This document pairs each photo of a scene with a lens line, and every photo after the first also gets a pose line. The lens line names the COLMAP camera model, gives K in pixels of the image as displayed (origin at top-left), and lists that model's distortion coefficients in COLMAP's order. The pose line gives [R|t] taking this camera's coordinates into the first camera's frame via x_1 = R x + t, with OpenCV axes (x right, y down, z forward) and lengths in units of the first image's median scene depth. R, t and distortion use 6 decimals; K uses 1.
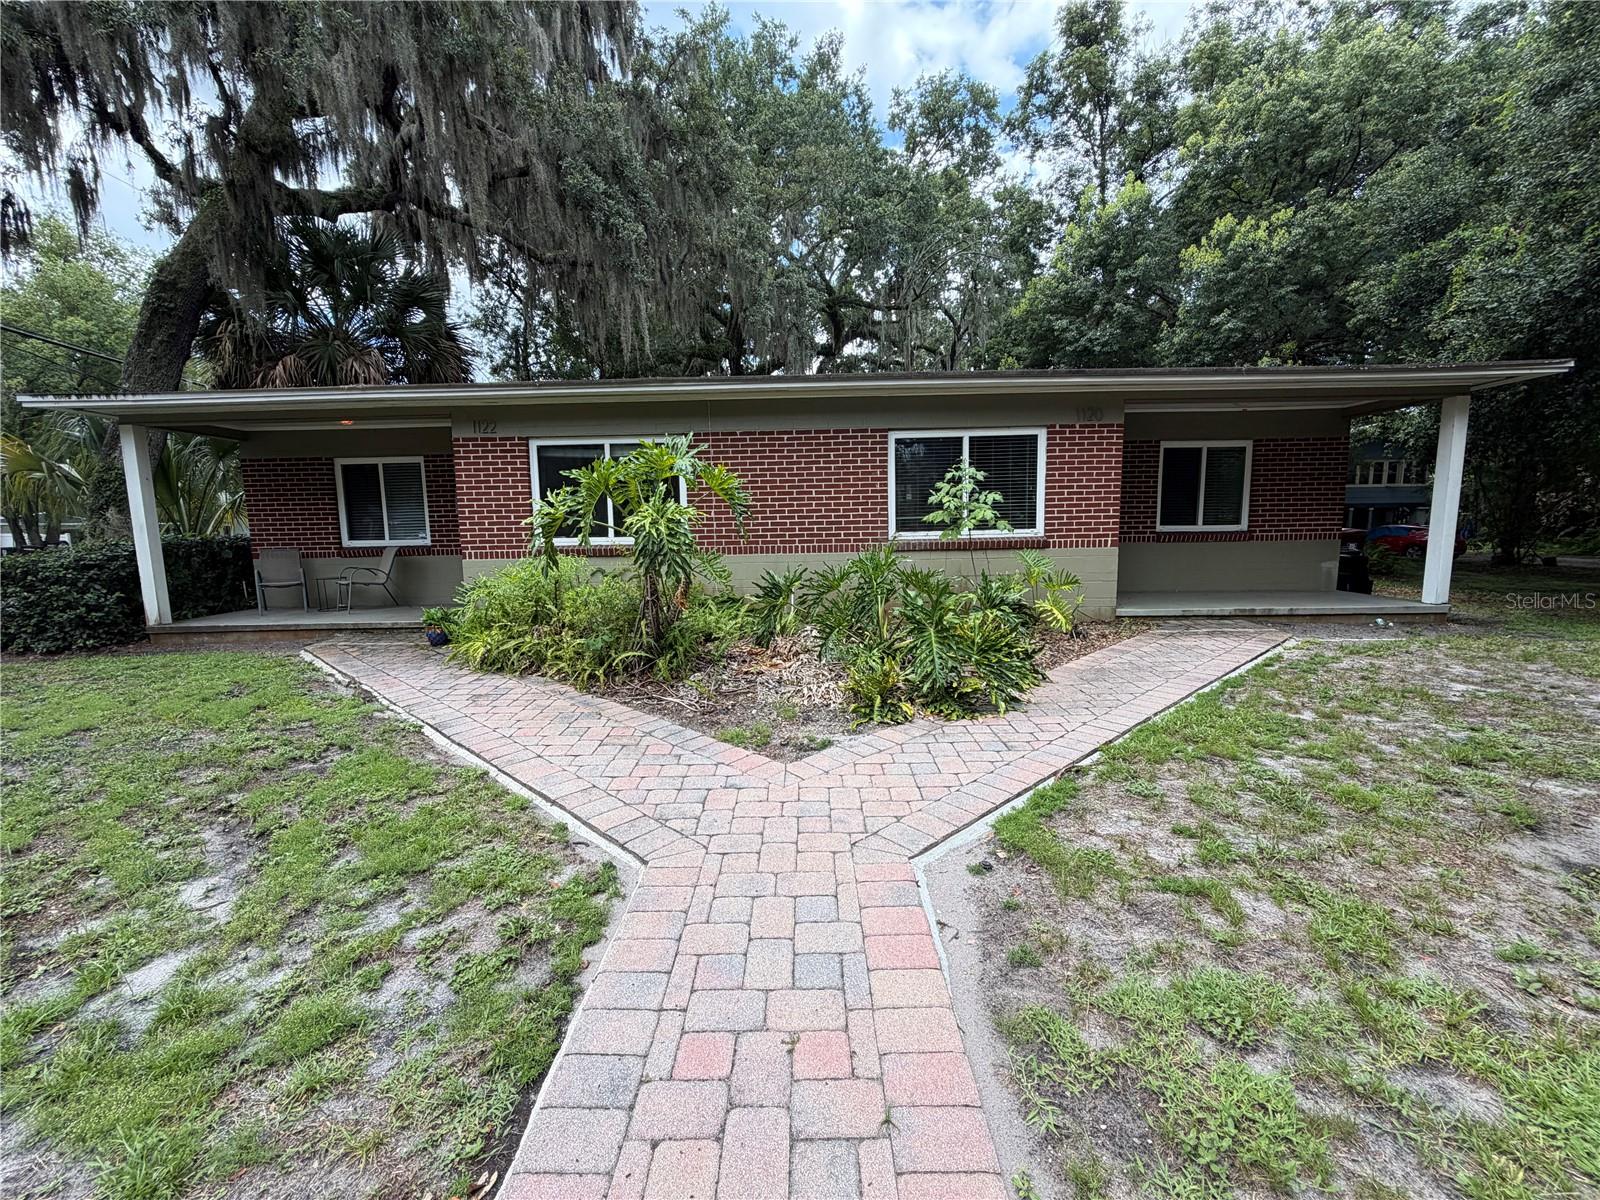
lens RADIAL K [[636.8, 0, 795.4], [0, 636.8, 602.3], [0, 0, 1]] dist [-0.000887, 0.000367]
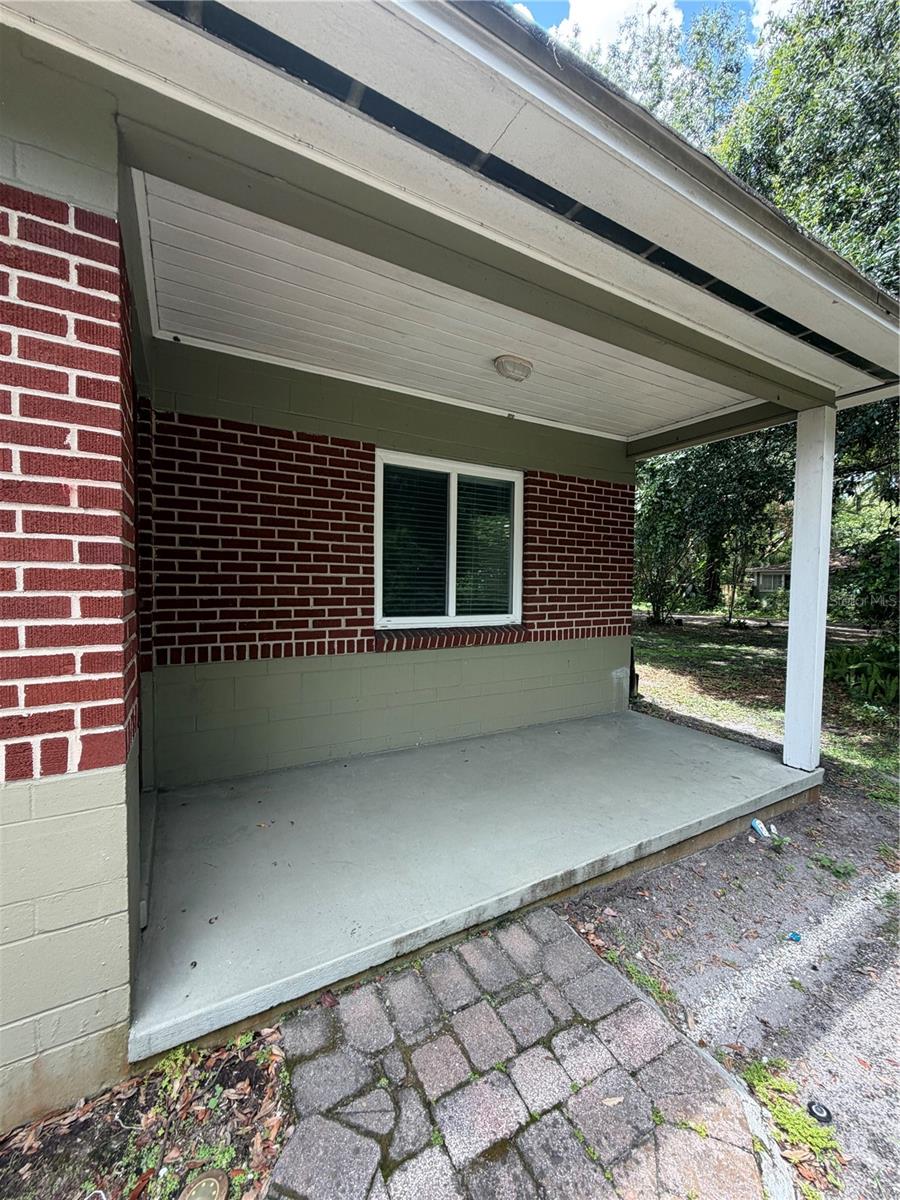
lens RADIAL K [[483.8, 0, 450.0], [0, 483.8, 600.0], [0, 0, 1]] dist [-0.011301, 0.000146]
pose [[0.862237, 0.005093, 0.506479, 0.573970], [0.034356, 0.997058, -0.068514, -0.143063], [-0.505338, 0.076476, 0.859526, 0.870531]]
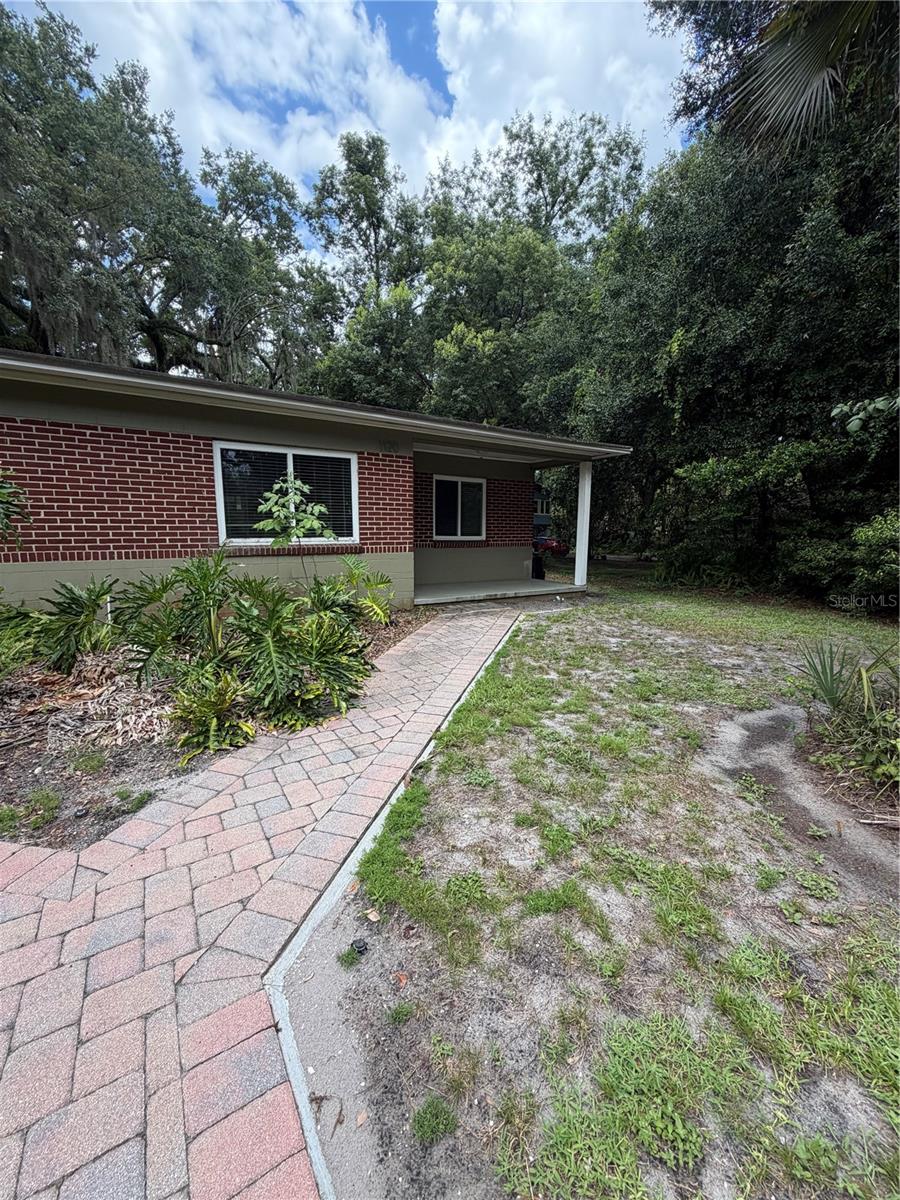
lens RADIAL K [[477.6, 0, 449.1], [0, 477.6, 597.3], [0, 0, 1]] dist [-0.000887, 0.000367]
pose [[0.834790, -0.054714, 0.547843, 0.030666], [0.046389, 0.998501, 0.029036, -0.021482], [-0.548611, 0.001175, 0.836077, 0.158624]]
